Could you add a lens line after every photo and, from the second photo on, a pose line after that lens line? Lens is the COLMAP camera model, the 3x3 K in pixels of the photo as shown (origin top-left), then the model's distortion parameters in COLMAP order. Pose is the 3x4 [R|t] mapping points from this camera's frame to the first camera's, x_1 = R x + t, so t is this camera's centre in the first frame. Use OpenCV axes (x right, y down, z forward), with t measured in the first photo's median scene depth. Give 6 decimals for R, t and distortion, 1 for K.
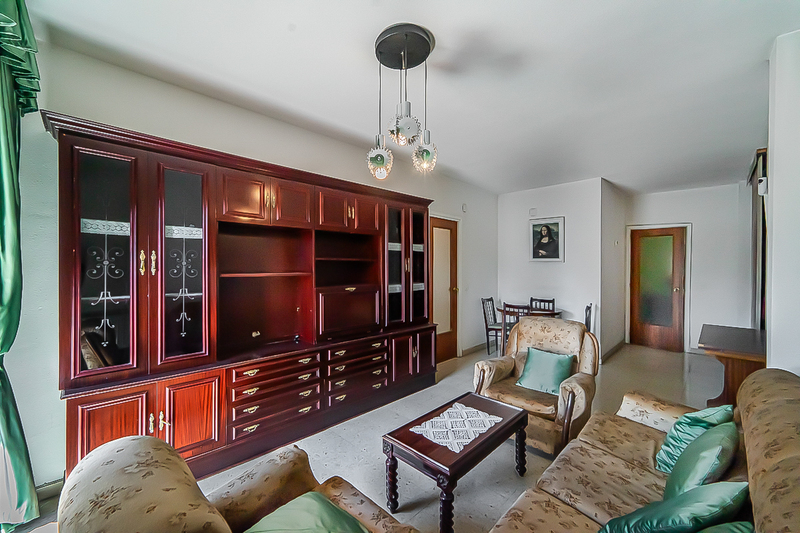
lens RADIAL K [[328.9, 0, 409.3], [0, 328.9, 269.2], [0, 0, 1]] dist [0.012282, -0.001319]
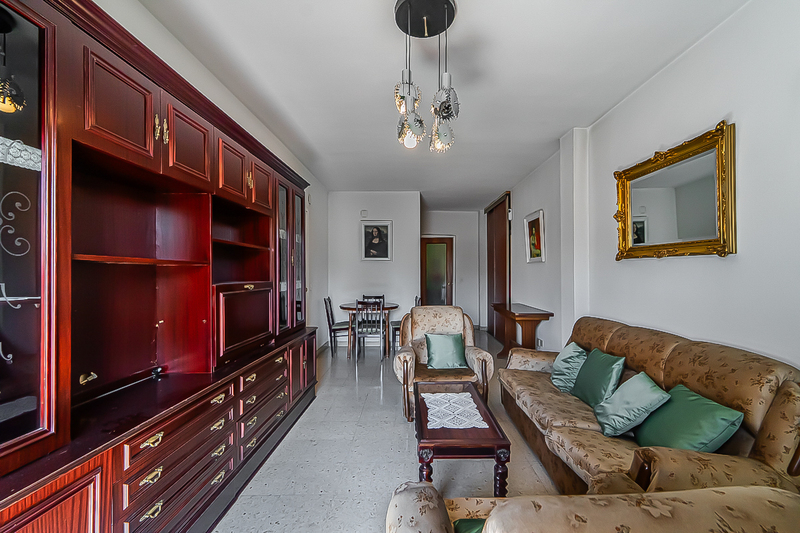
lens RADIAL K [[328.9, 0, 429.2], [0, 328.9, 268.2], [0, 0, 1]] dist [0.012282, -0.001319]
pose [[0.689722, 0.003575, 0.724065, -0.383504], [0.012011, 0.999794, -0.016378, 0.033381], [-0.723974, 0.019993, 0.689537, 0.207811]]
